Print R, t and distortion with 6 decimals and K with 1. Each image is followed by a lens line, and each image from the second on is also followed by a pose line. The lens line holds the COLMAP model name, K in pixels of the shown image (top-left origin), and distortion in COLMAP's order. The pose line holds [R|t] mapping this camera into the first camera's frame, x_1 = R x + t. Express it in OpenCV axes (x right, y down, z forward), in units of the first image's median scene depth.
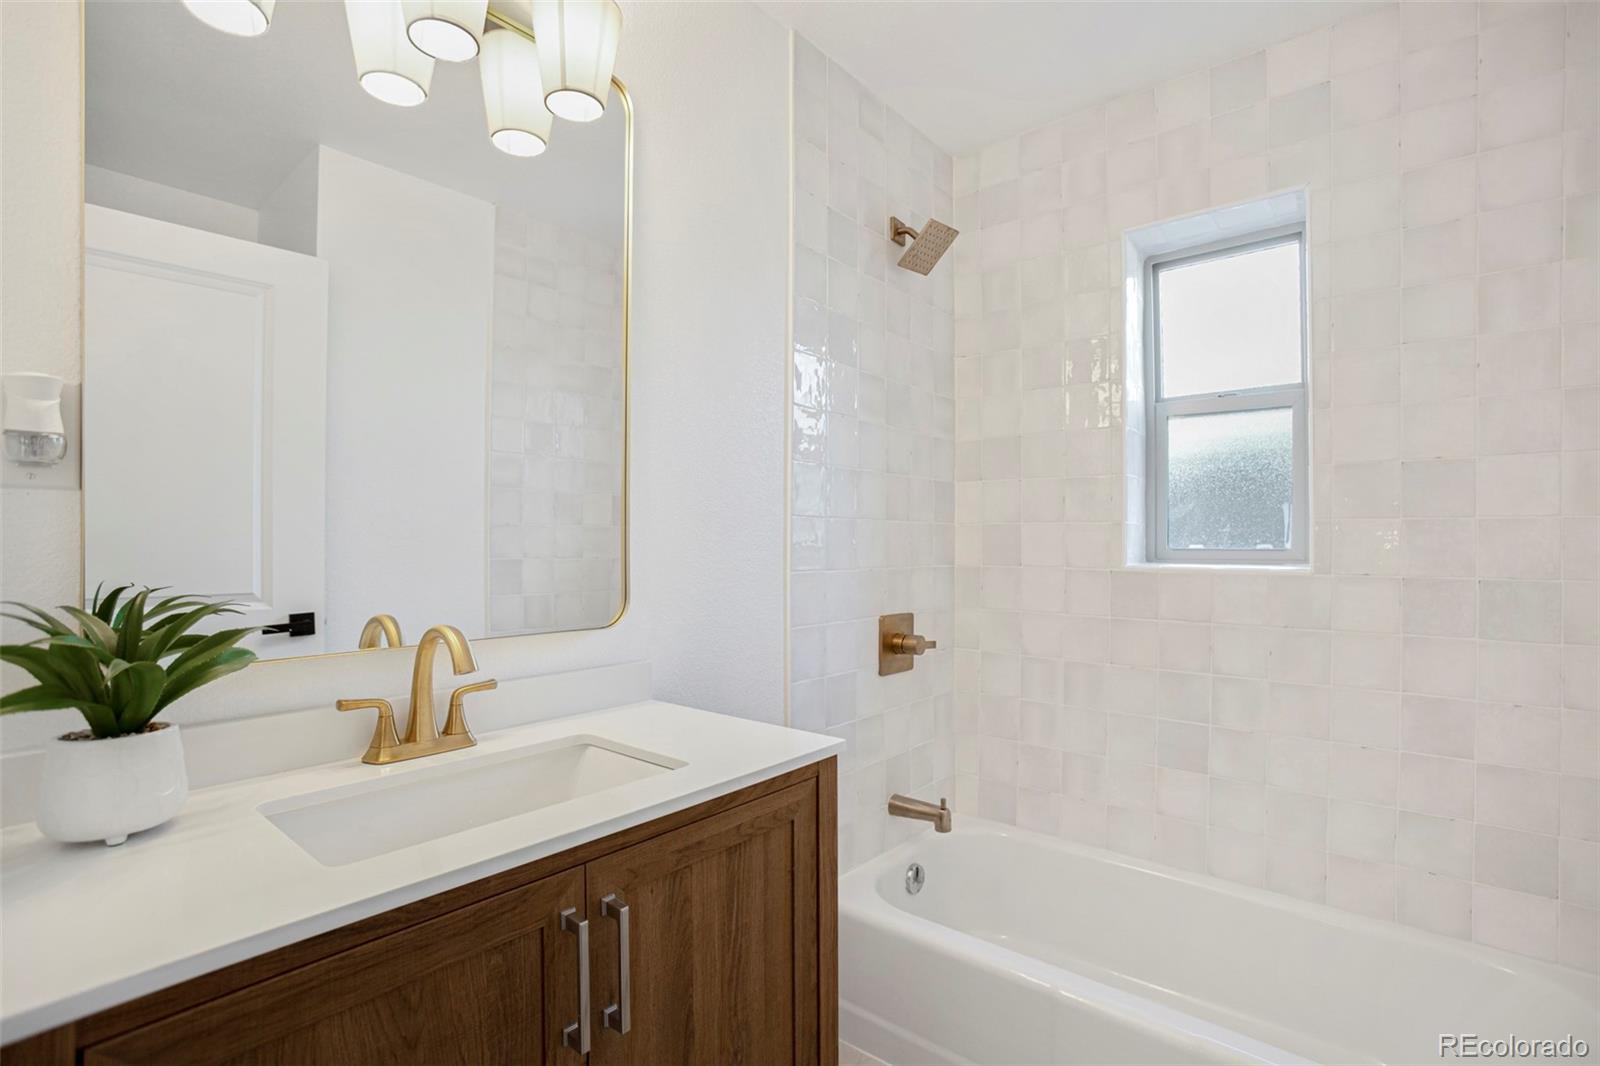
lens RADIAL K [[756.6, 0, 803.1], [0, 756.6, 538.3], [0, 0, 1]] dist [-0.068240, 0.036622]
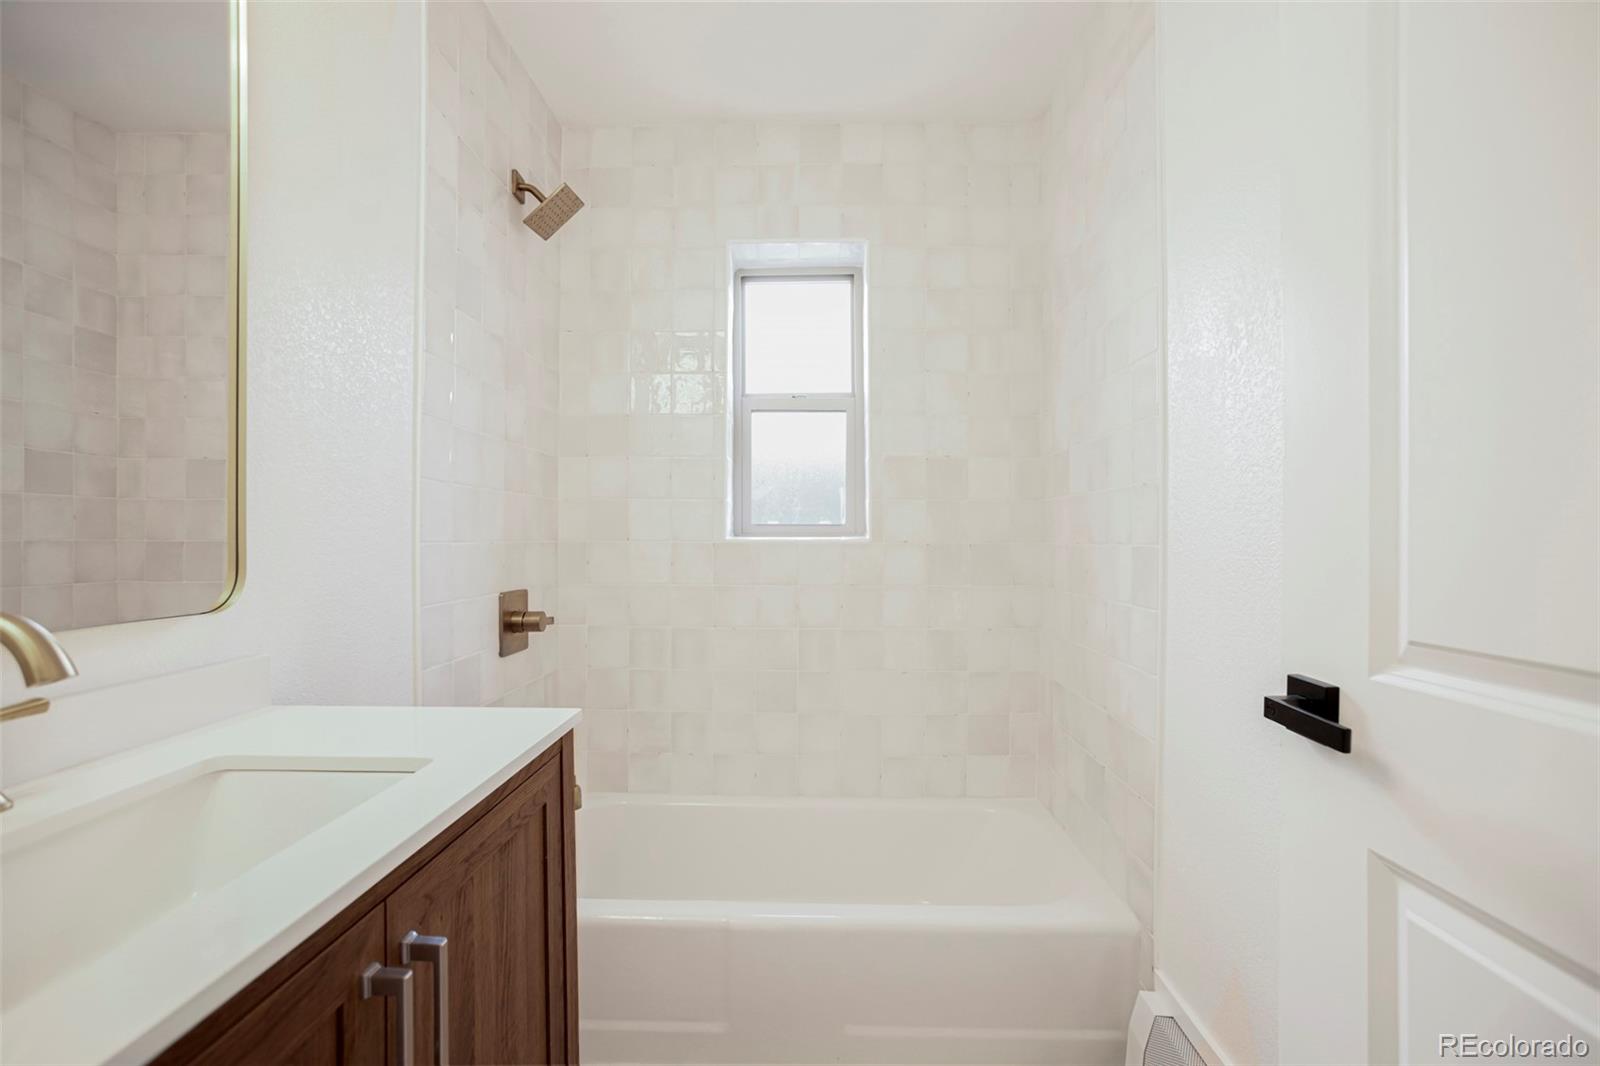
lens RADIAL K [[733.1, 0, 795.5], [0, 733.1, 525.1], [0, 0, 1]] dist [-0.047289, 0.031462]
pose [[0.786318, 0.007714, 0.617774, -0.182685], [-0.003016, 0.999958, -0.008647, 0.028490], [-0.617815, 0.004937, 0.786308, 0.075352]]
